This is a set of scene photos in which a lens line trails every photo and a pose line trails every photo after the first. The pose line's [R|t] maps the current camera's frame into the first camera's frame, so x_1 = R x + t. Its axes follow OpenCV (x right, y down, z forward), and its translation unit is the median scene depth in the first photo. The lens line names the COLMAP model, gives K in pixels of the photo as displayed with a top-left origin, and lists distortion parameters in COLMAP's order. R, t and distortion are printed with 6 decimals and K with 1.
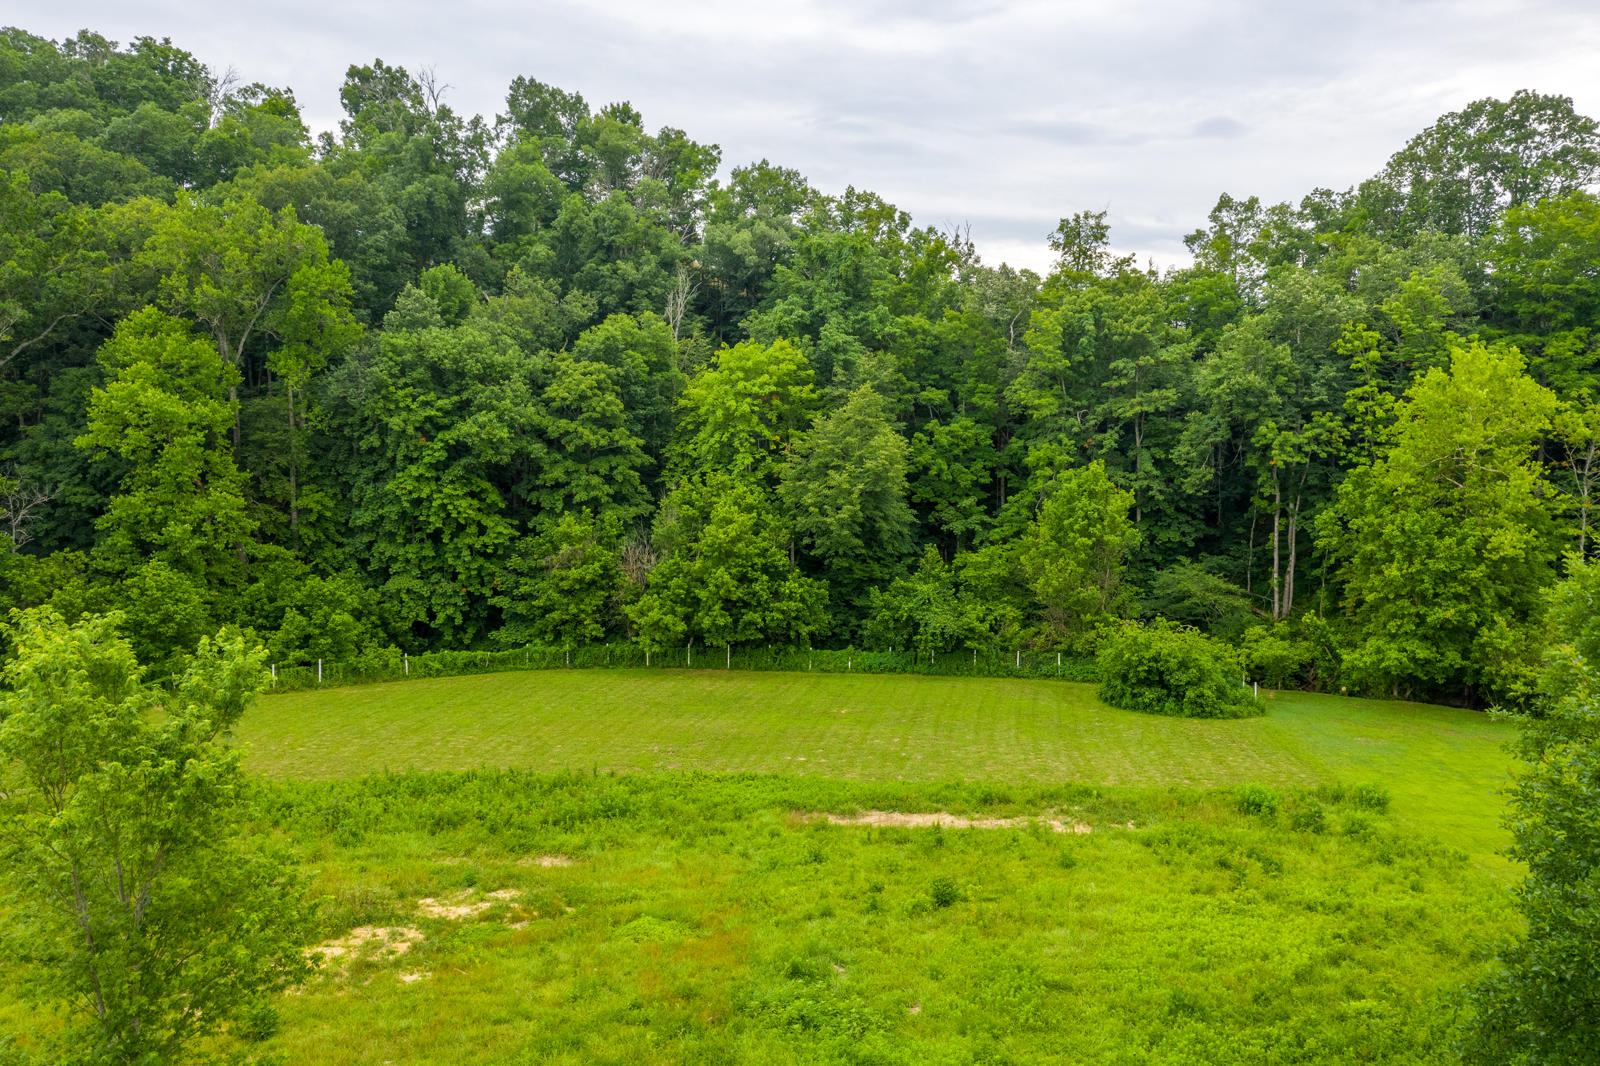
lens RADIAL K [[1284.6, 0, 800.0], [0, 1284.6, 533.0], [0, 0, 1]] dist [0.004044, 0.004351]
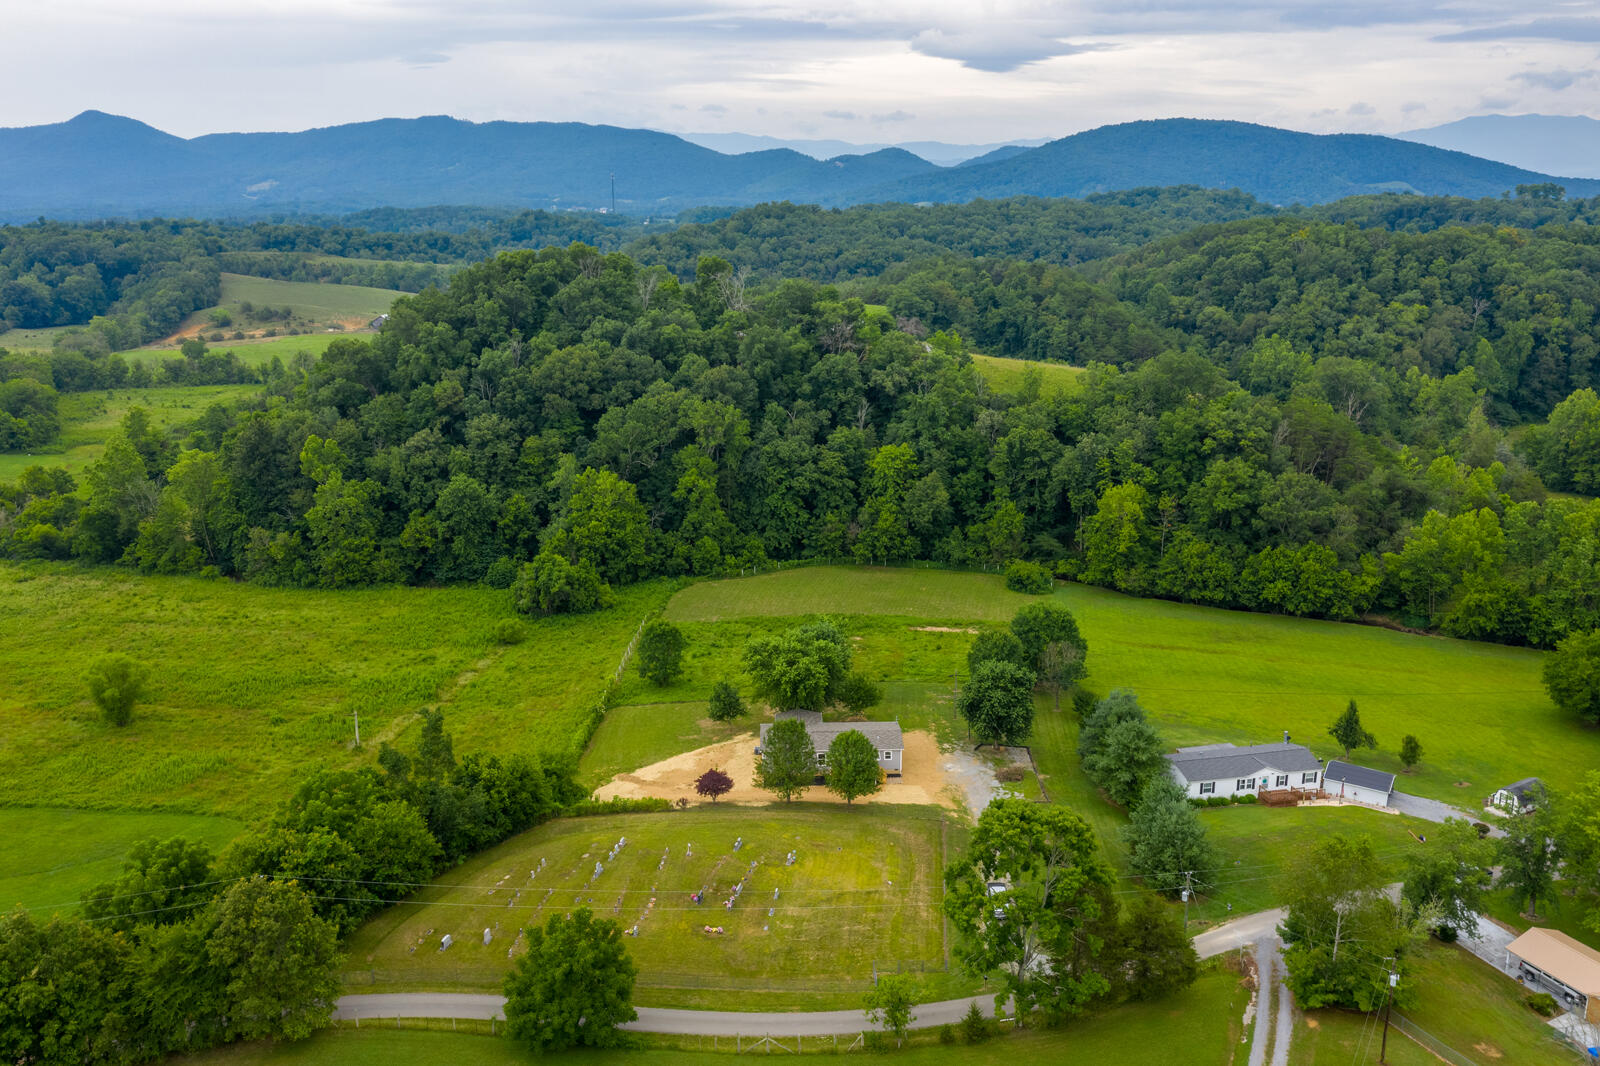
lens RADIAL K [[1284.6, 0, 800.0], [0, 1284.6, 533.0], [0, 0, 1]] dist [0.004044, 0.004351]
pose [[0.996904, 0.012939, -0.077557, -0.023283], [0.003204, 0.978862, 0.204494, -0.548302], [0.078563, -0.204110, 0.975790, -1.784042]]
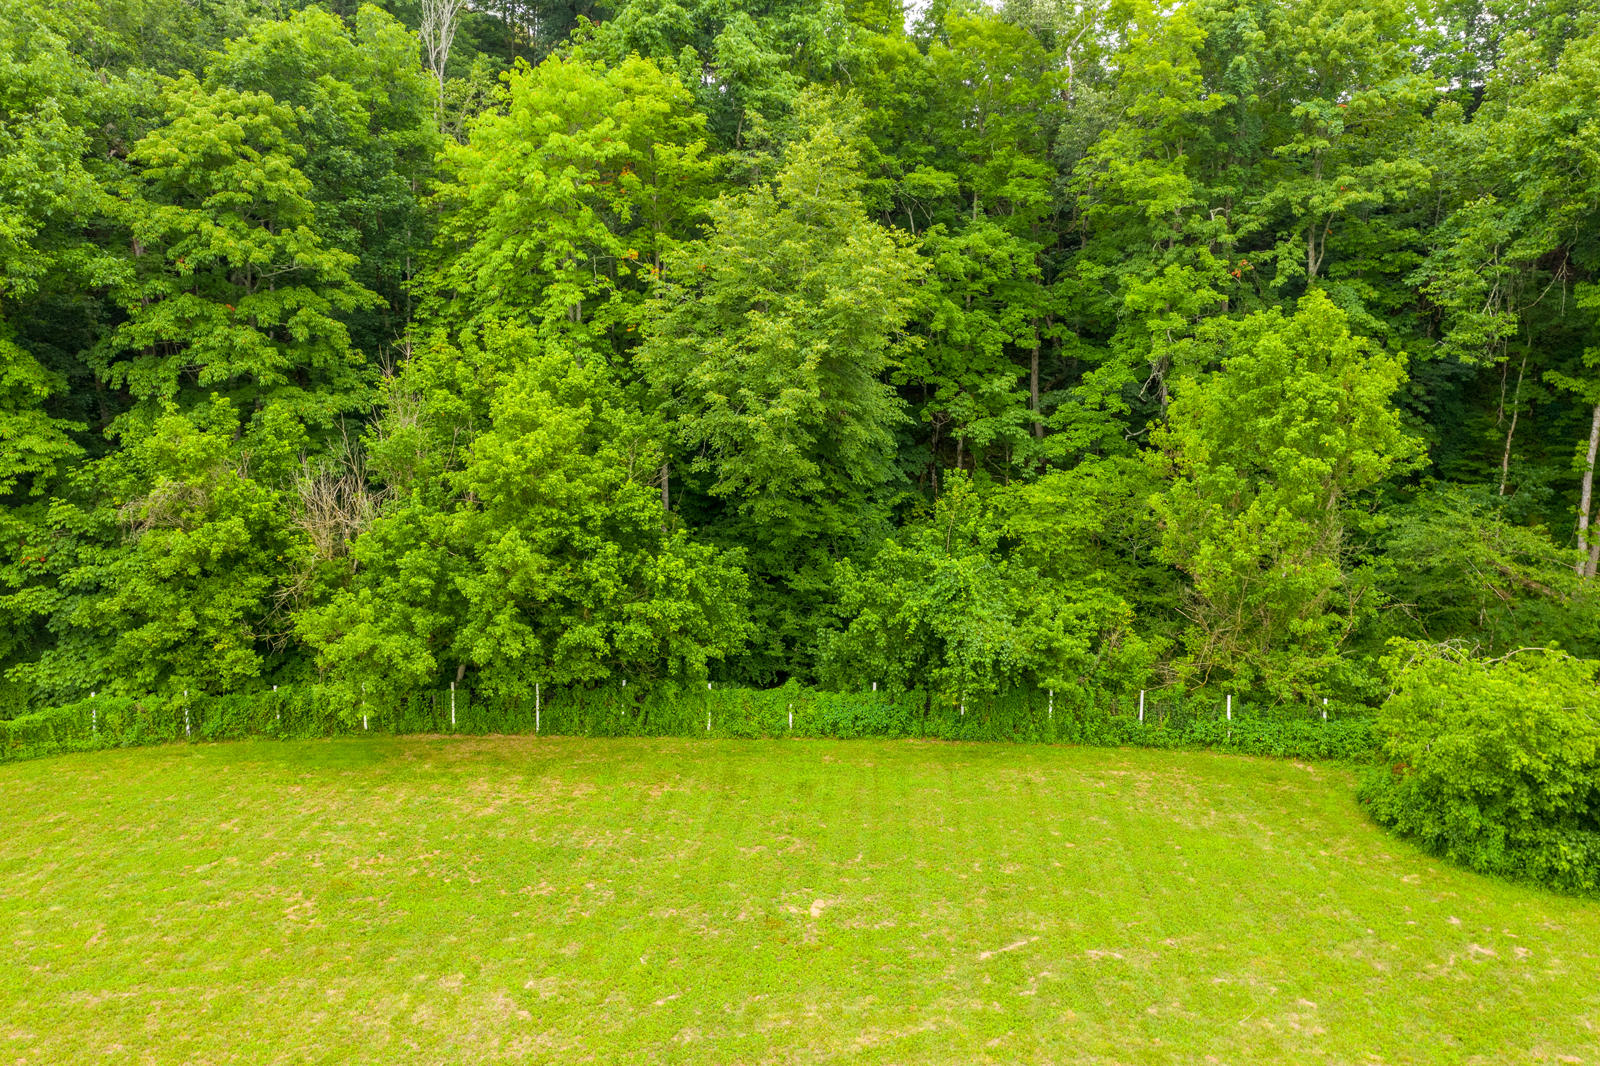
lens RADIAL K [[1284.6, 0, 800.0], [0, 1284.6, 533.0], [0, 0, 1]] dist [0.004044, 0.004351]
pose [[0.993486, -0.014177, 0.113072, -0.011468], [0.004933, 0.996652, 0.081616, -0.007018], [-0.113850, -0.080527, 0.990229, 0.510432]]
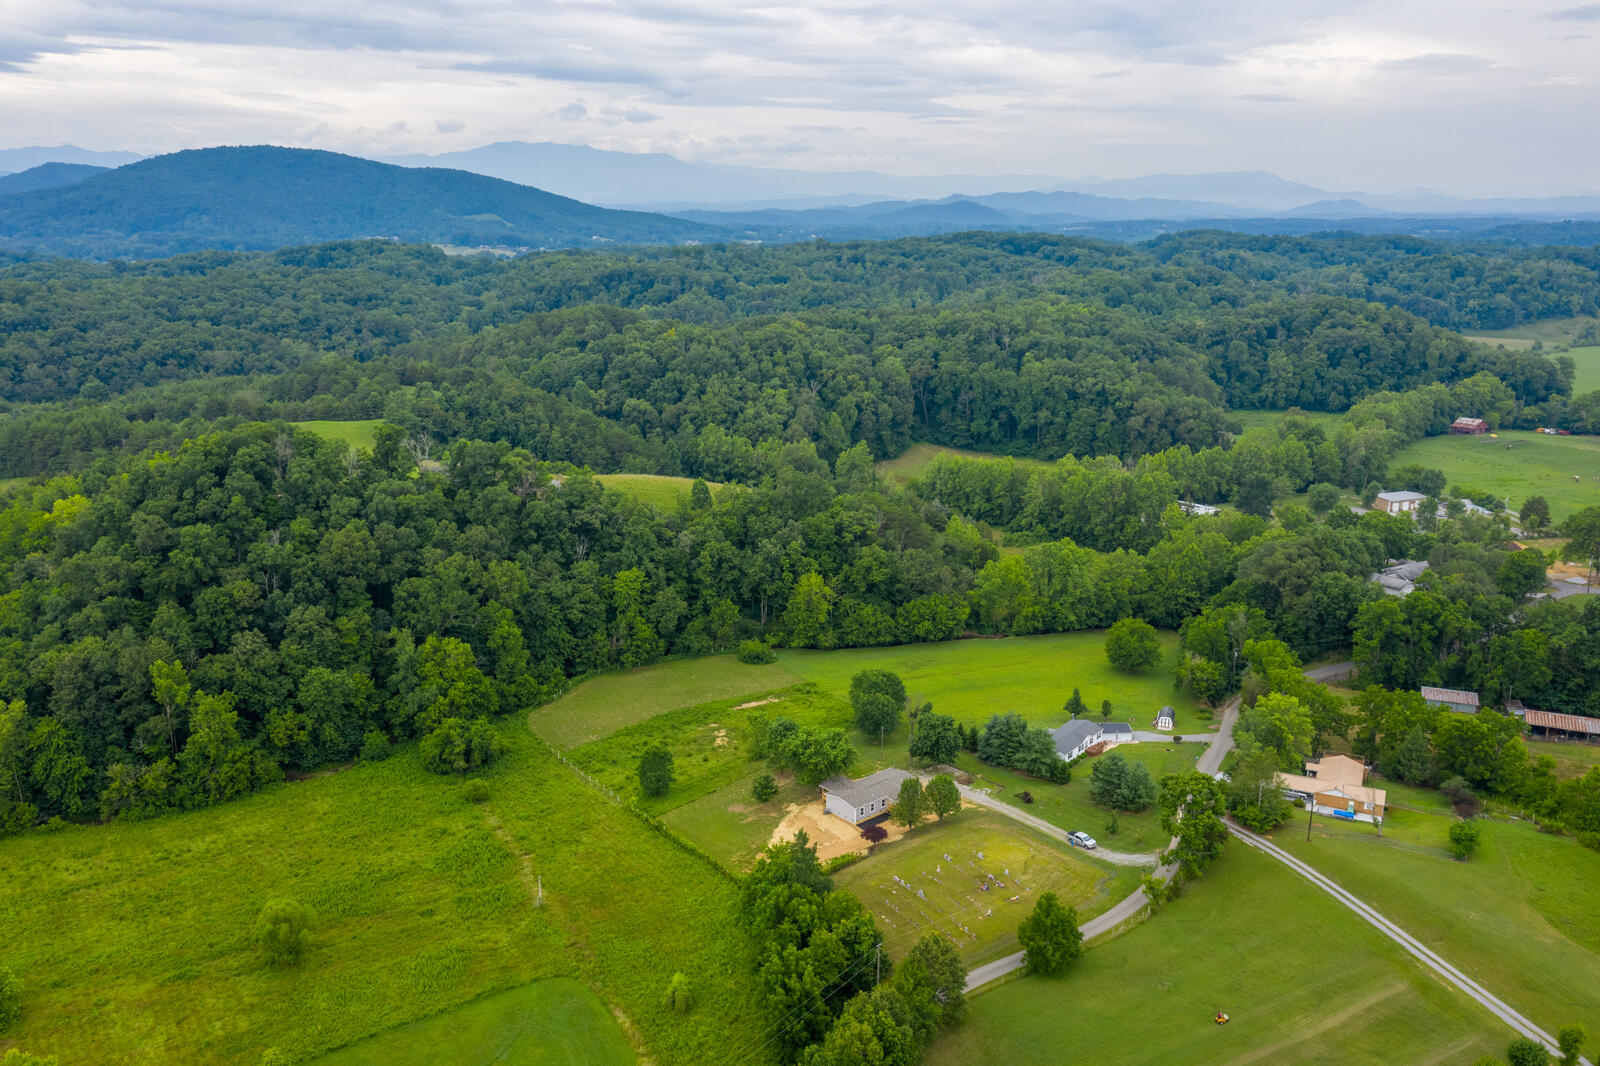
lens RADIAL K [[1284.6, 0, 800.0], [0, 1284.6, 533.0], [0, 0, 1]] dist [0.004044, 0.004351]
pose [[0.819395, -0.141330, 0.555534, -1.628886], [0.028968, 0.978101, 0.206105, -0.987178], [-0.572497, -0.152788, 0.805545, -2.108369]]
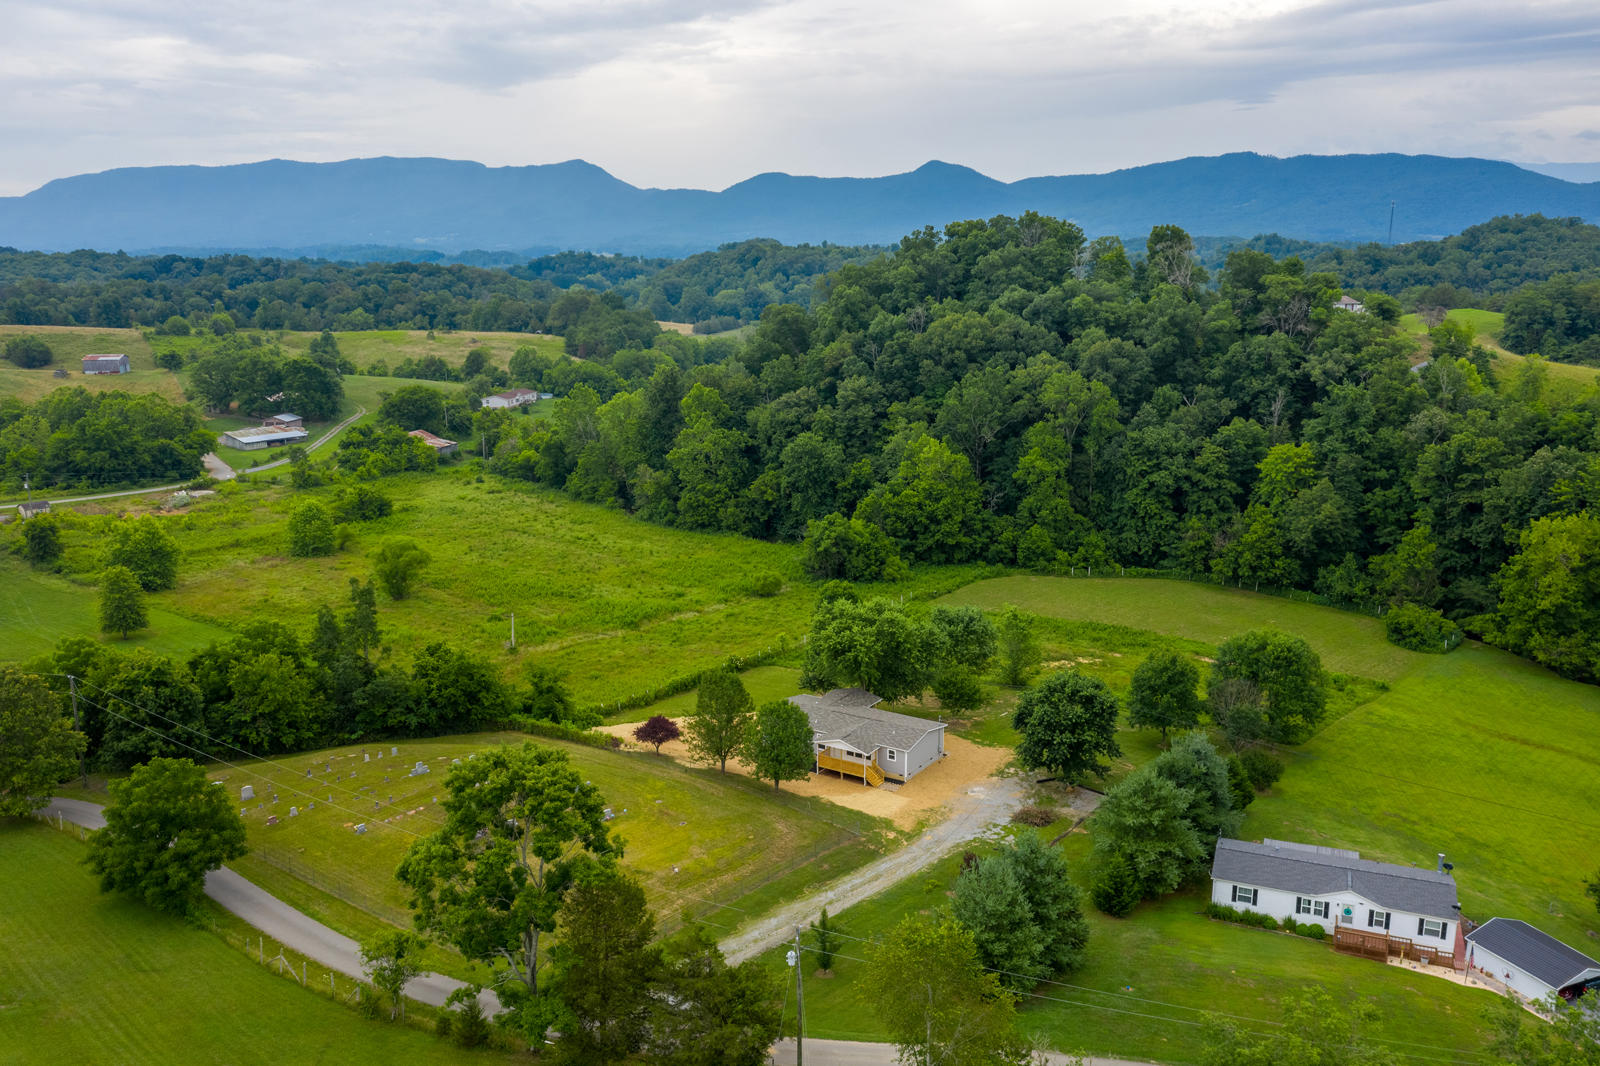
lens RADIAL K [[1284.6, 0, 800.0], [0, 1284.6, 533.0], [0, 0, 1]] dist [0.004044, 0.004351]
pose [[0.781910, 0.130808, -0.609513, 0.689724], [-0.023442, 0.983215, 0.180937, -0.392567], [0.622950, -0.127188, 0.771852, -1.270018]]
